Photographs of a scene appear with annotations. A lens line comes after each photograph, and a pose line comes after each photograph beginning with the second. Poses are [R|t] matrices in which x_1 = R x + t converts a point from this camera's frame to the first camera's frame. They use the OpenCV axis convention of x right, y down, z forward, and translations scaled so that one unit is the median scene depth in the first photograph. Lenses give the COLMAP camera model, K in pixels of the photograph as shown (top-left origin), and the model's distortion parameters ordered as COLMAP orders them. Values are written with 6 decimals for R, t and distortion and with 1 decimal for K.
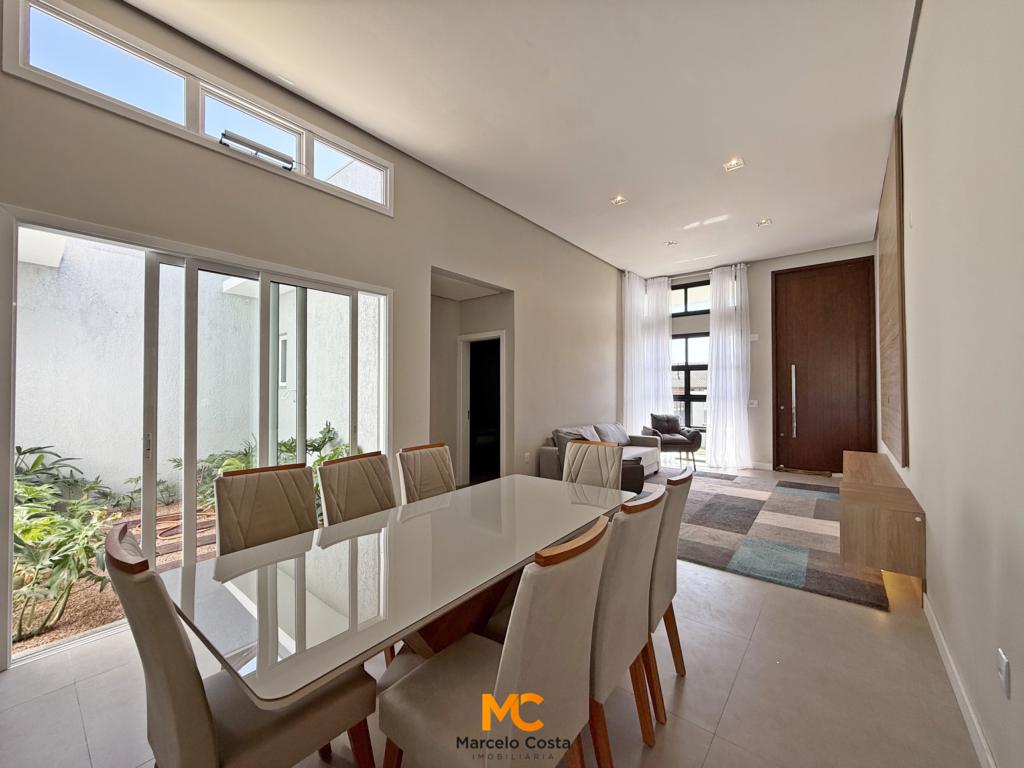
lens RADIAL K [[405.3, 0, 508.5], [0, 405.3, 383.2], [0, 0, 1]] dist [-0.001294, -0.000167]
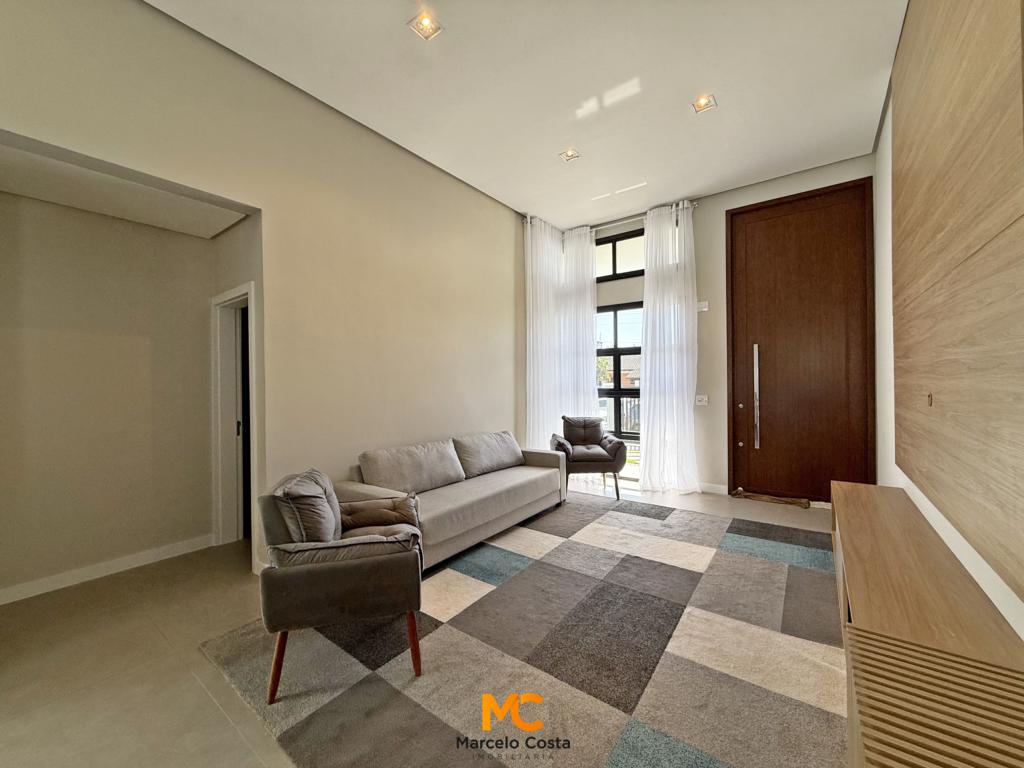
lens RADIAL K [[405.3, 0, 508.5], [0, 405.3, 383.2], [0, 0, 1]] dist [-0.001294, -0.000167]
pose [[0.998933, -0.013113, 0.044271, 0.233796], [0.012318, 0.999759, 0.018182, 0.003272], [-0.044499, -0.017617, 0.998854, 0.305697]]
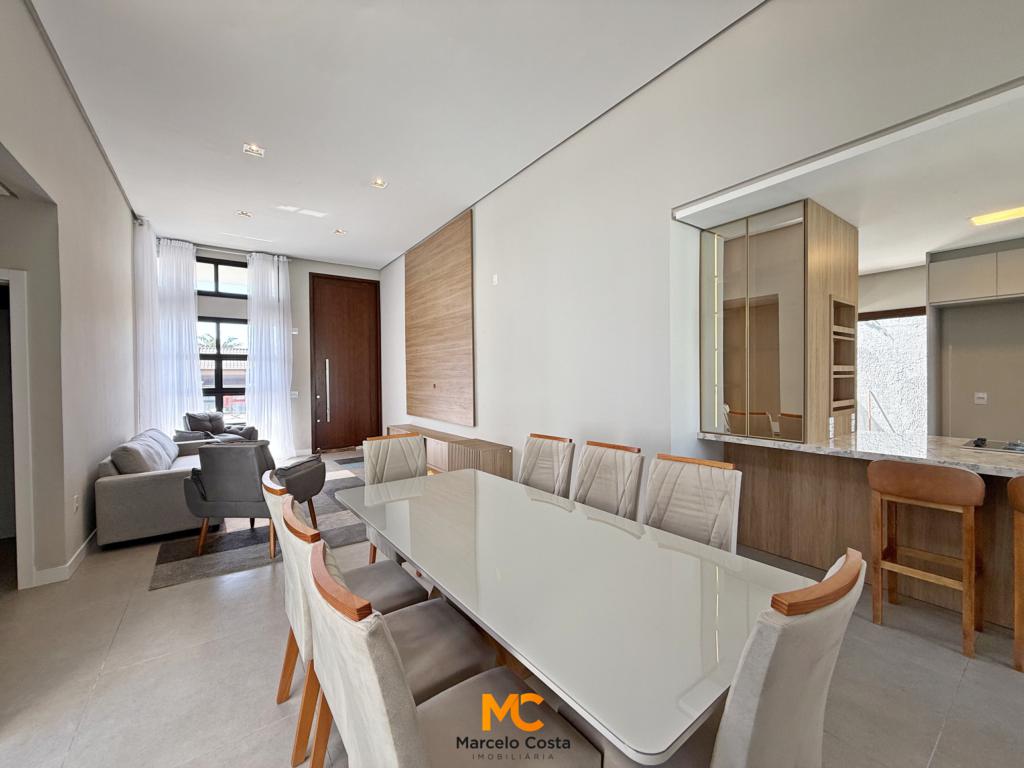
lens RADIAL K [[405.3, 0, 508.5], [0, 405.3, 383.2], [0, 0, 1]] dist [-0.001294, -0.000167]
pose [[0.261293, -0.016487, 0.965119, -0.254467], [-0.002011, 0.999843, 0.017625, 0.001643], [-0.965258, -0.006546, 0.261218, 0.192688]]
